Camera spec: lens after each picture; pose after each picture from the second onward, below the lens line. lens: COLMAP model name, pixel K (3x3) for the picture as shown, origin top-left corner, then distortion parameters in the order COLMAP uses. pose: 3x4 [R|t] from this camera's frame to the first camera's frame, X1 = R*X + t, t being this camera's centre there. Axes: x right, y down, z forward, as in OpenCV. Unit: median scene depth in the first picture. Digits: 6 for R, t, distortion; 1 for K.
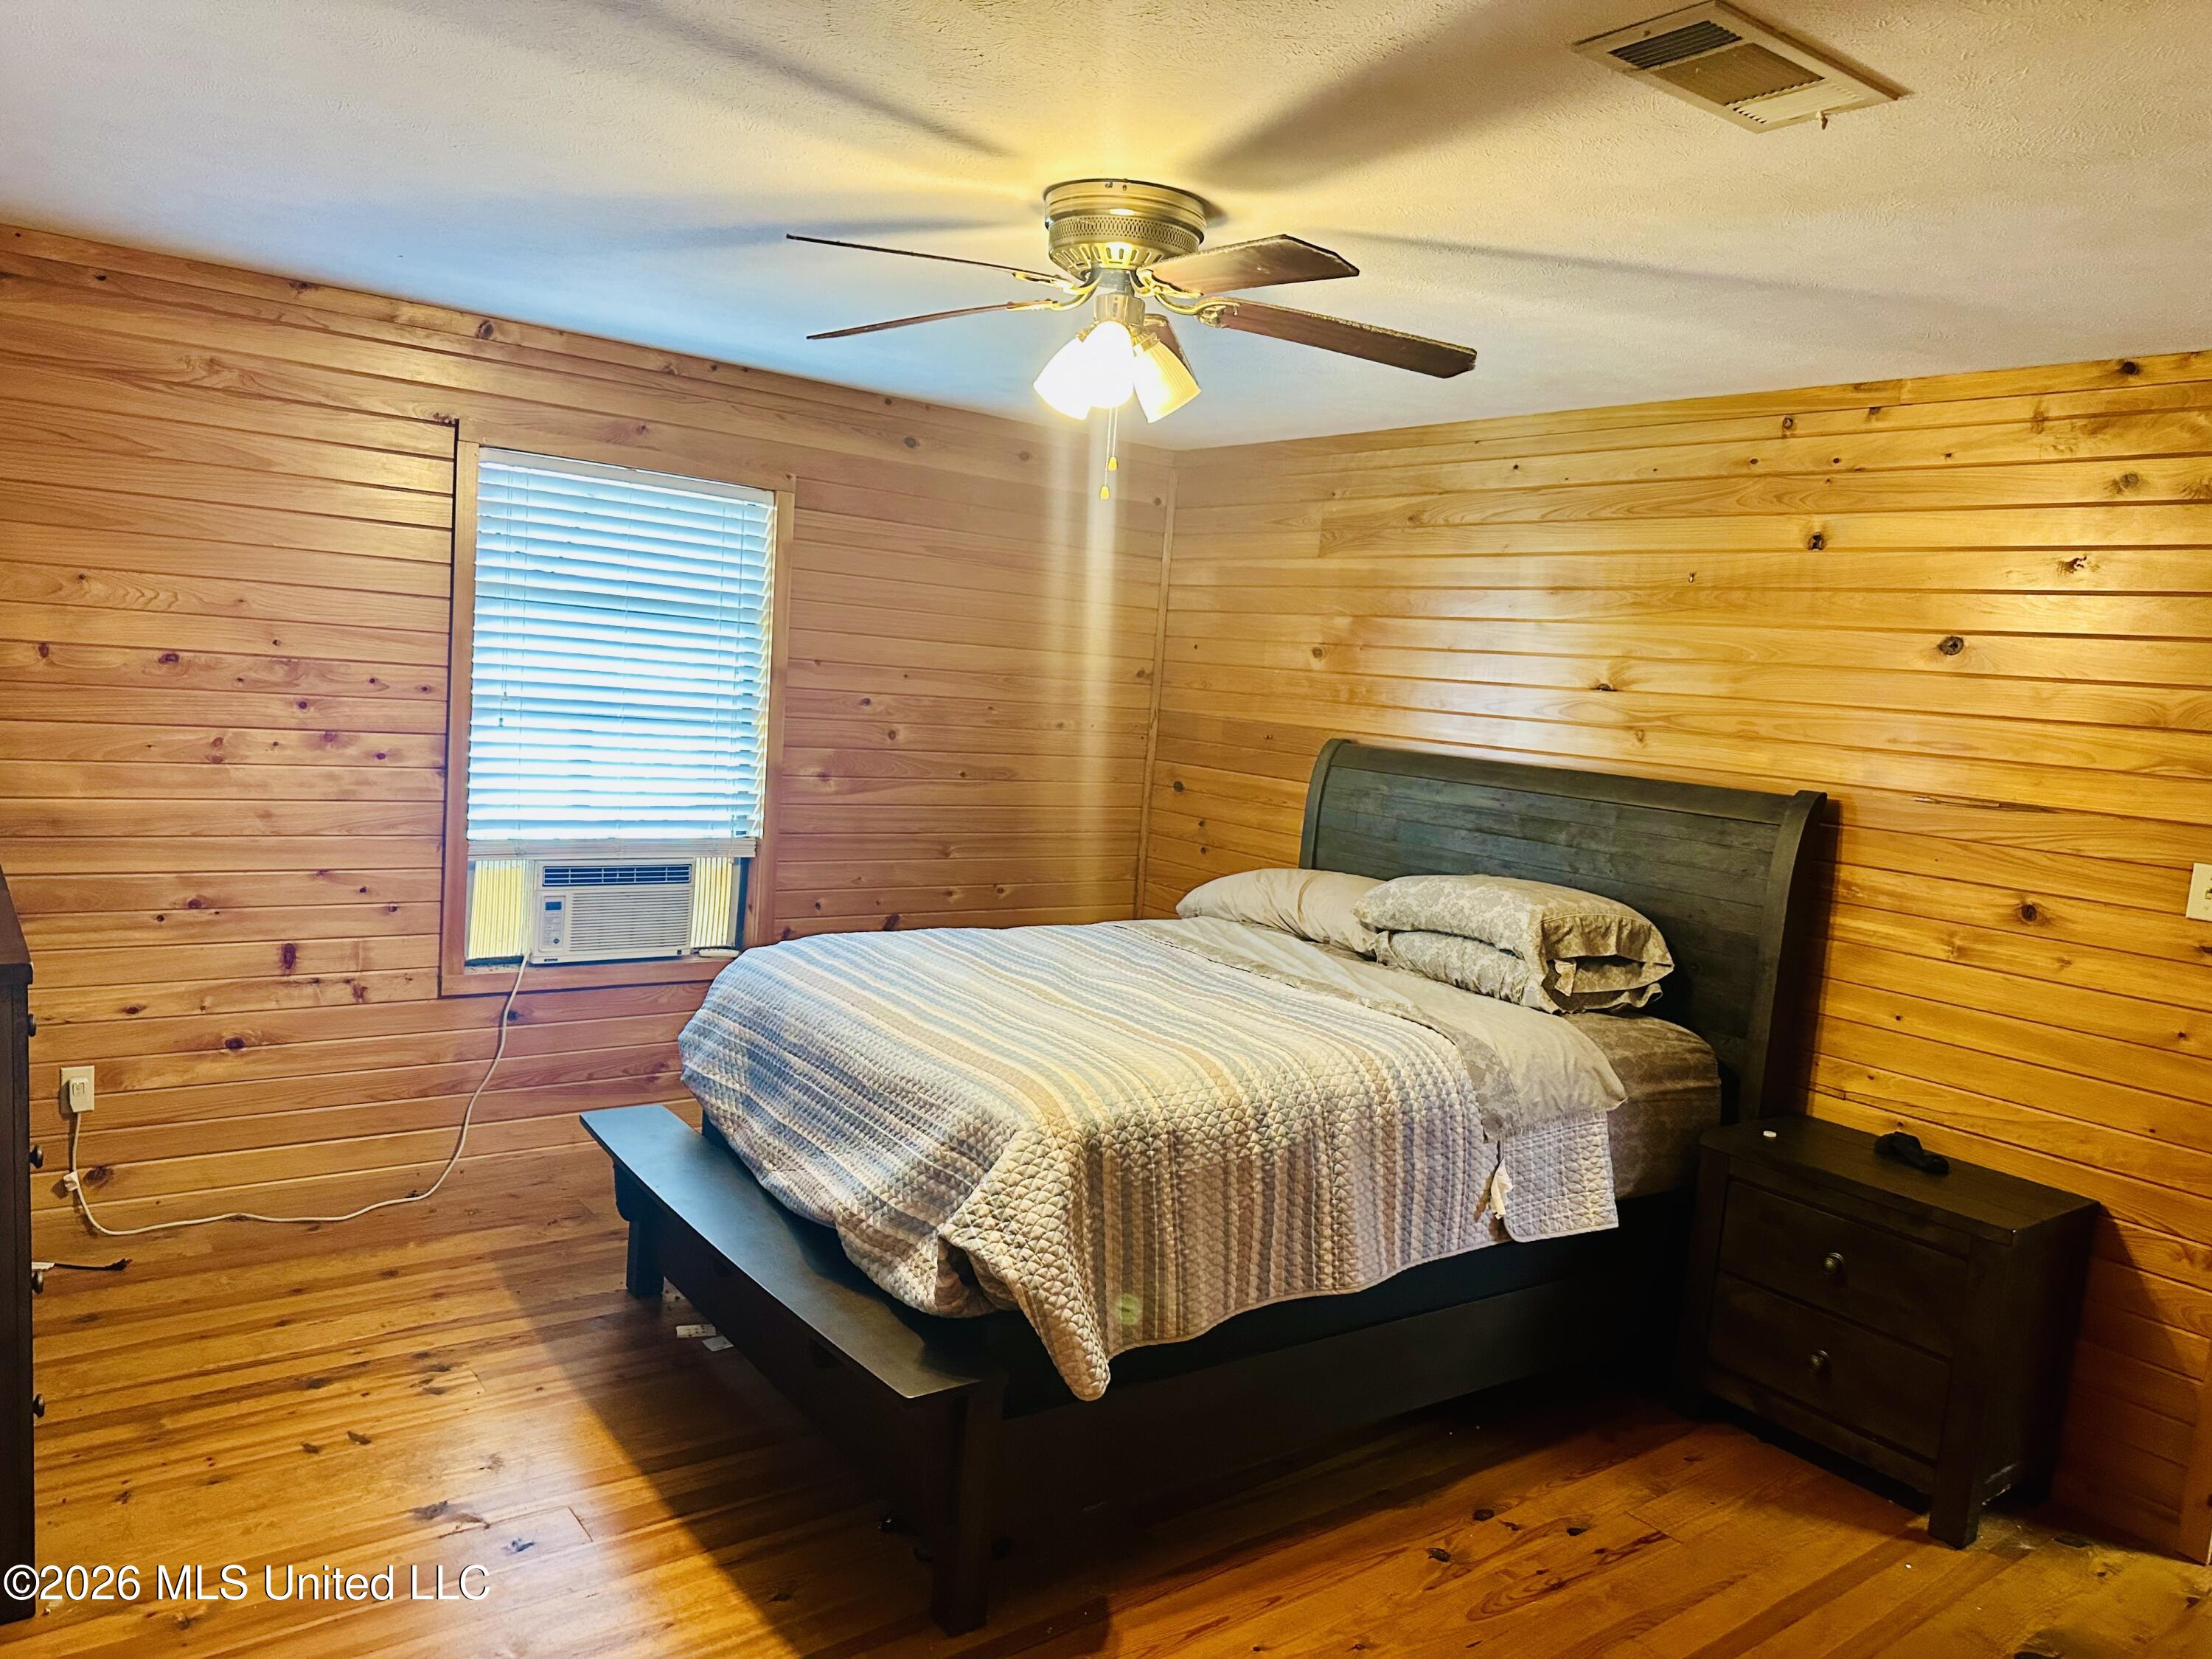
lens RADIAL K [[1552.3, 0, 1112.0], [0, 1552.3, 835.7], [0, 0, 1]] dist [0.068819, -0.081496]
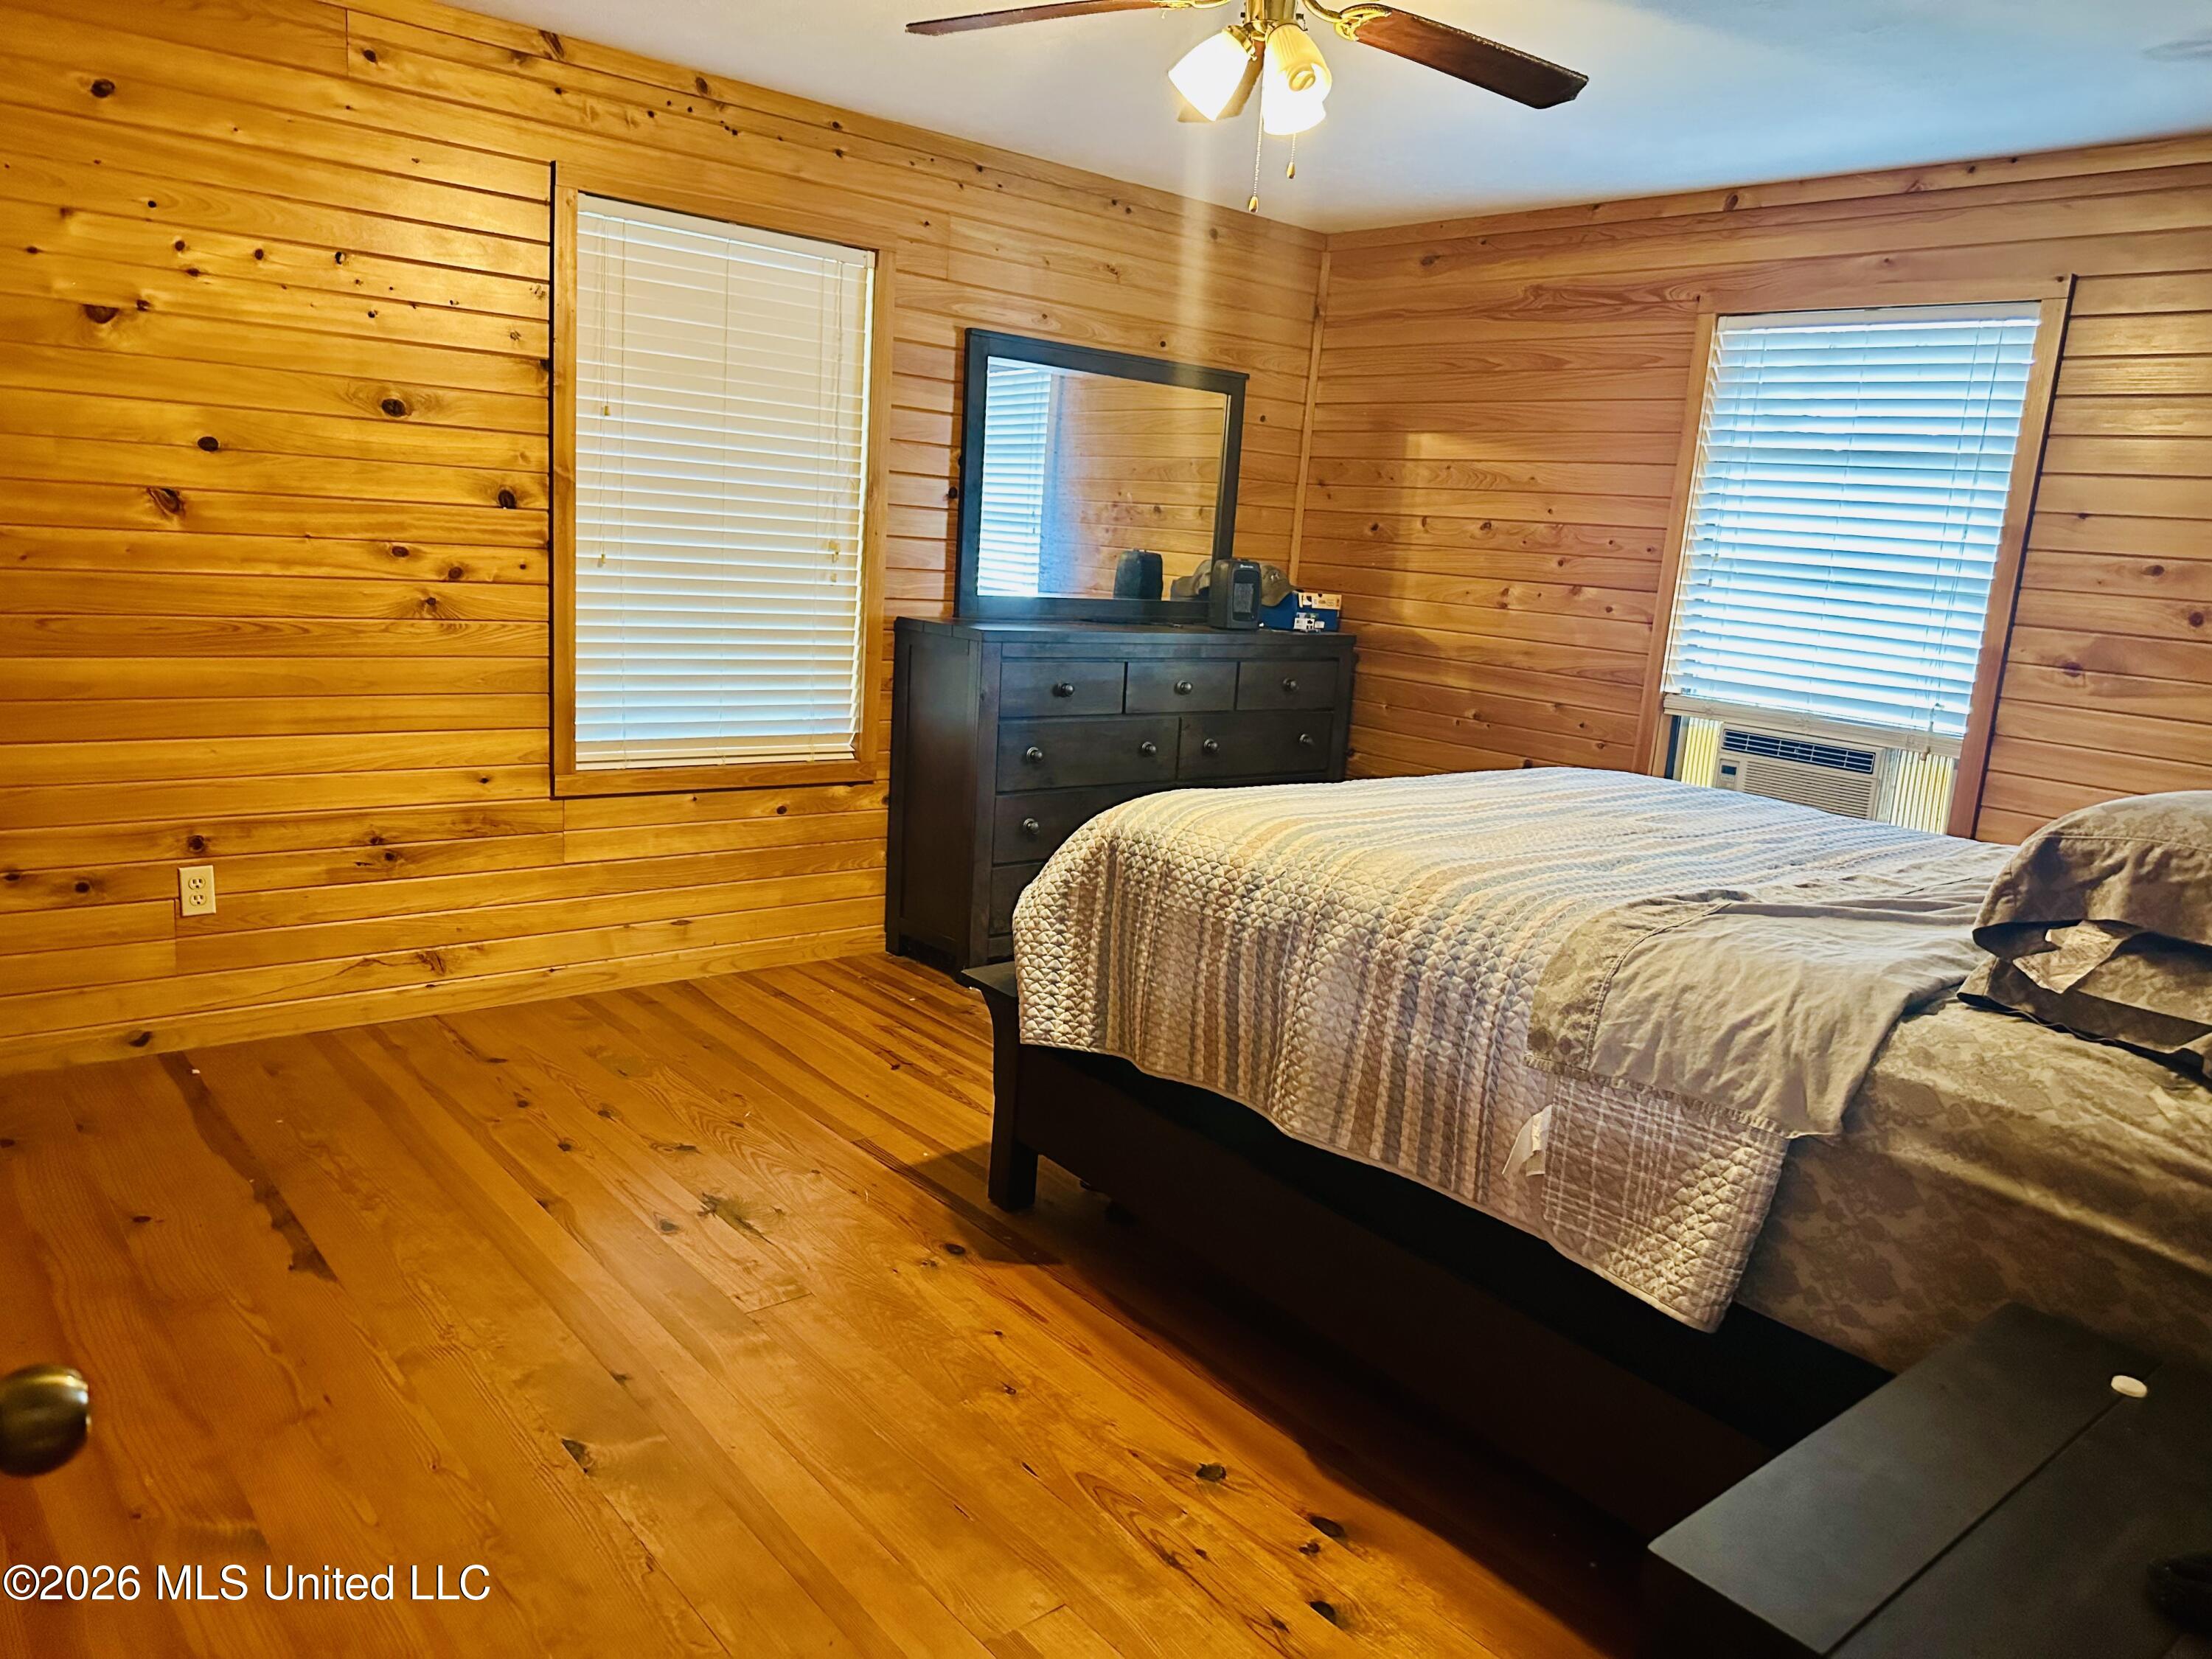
lens RADIAL K [[1552.3, 0, 1111.1], [0, 1552.3, 814.5], [0, 0, 1]] dist [0.068819, -0.081496]
pose [[0.055838, 0.111714, -0.992170, 0.889323], [-0.177135, 0.979065, 0.100270, 0.061020], [0.982601, 0.170150, 0.074458, 0.784032]]
